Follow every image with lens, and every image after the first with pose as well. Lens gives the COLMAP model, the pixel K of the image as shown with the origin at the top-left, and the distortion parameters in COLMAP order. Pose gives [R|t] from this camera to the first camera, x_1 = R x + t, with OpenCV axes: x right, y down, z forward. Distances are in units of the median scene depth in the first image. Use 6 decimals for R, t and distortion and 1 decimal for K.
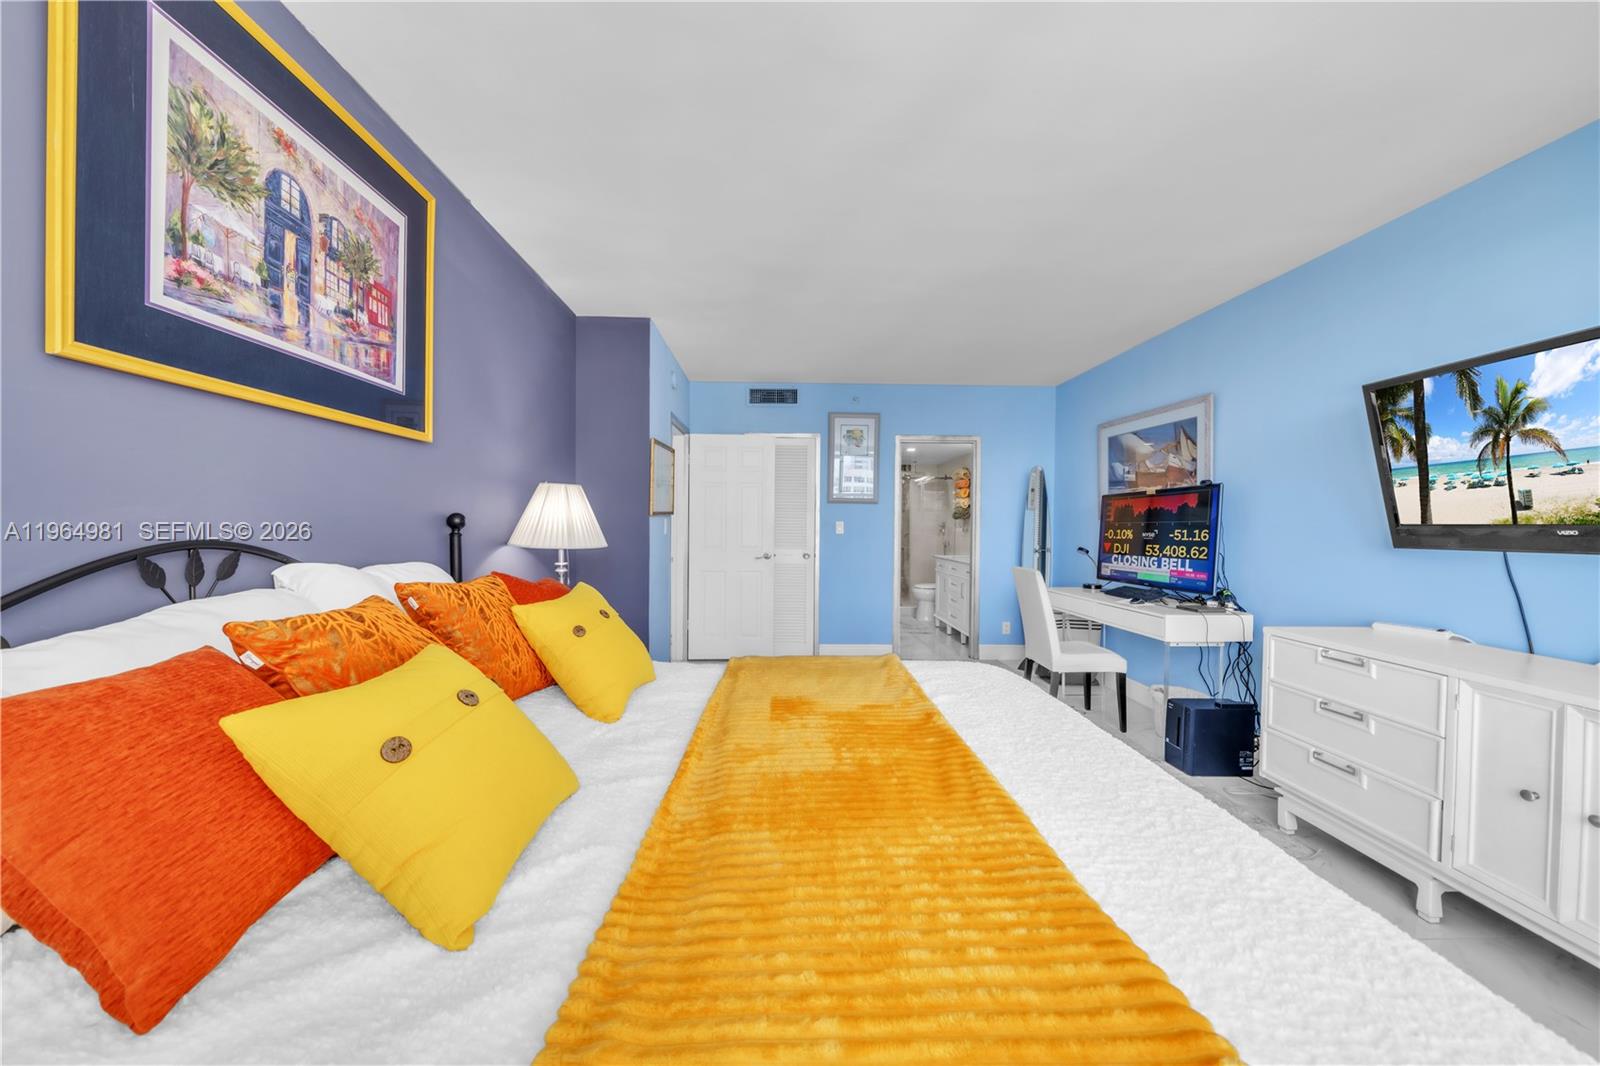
lens RADIAL K [[551.5, 0, 800.0], [0, 551.5, 533.0], [0, 0, 1]] dist [-0.005803, 0.000019]
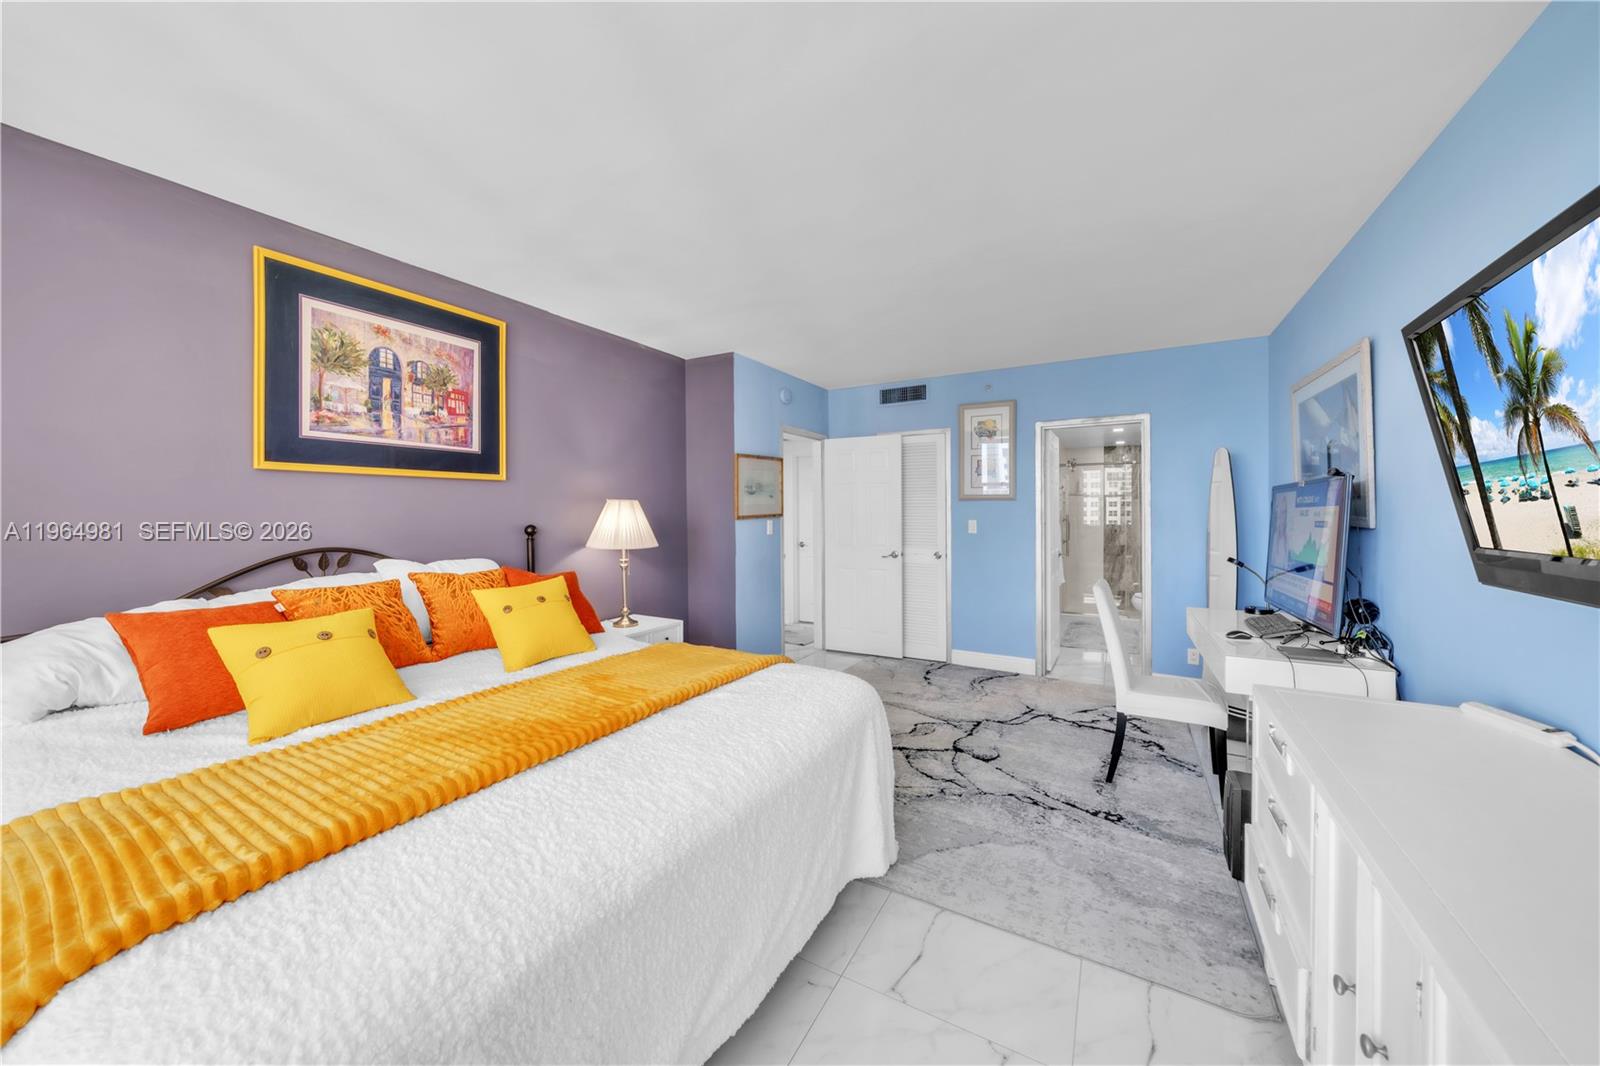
lens RADIAL K [[578.0, 0, 801.0], [0, 578.0, 516.4], [0, 0, 1]] dist [0.013009, -0.000027]
pose [[0.854546, 0.001694, -0.519373, 1.142891], [-0.005726, 0.999965, -0.006159, -0.074310], [0.519345, 0.008237, 0.854525, 0.051973]]
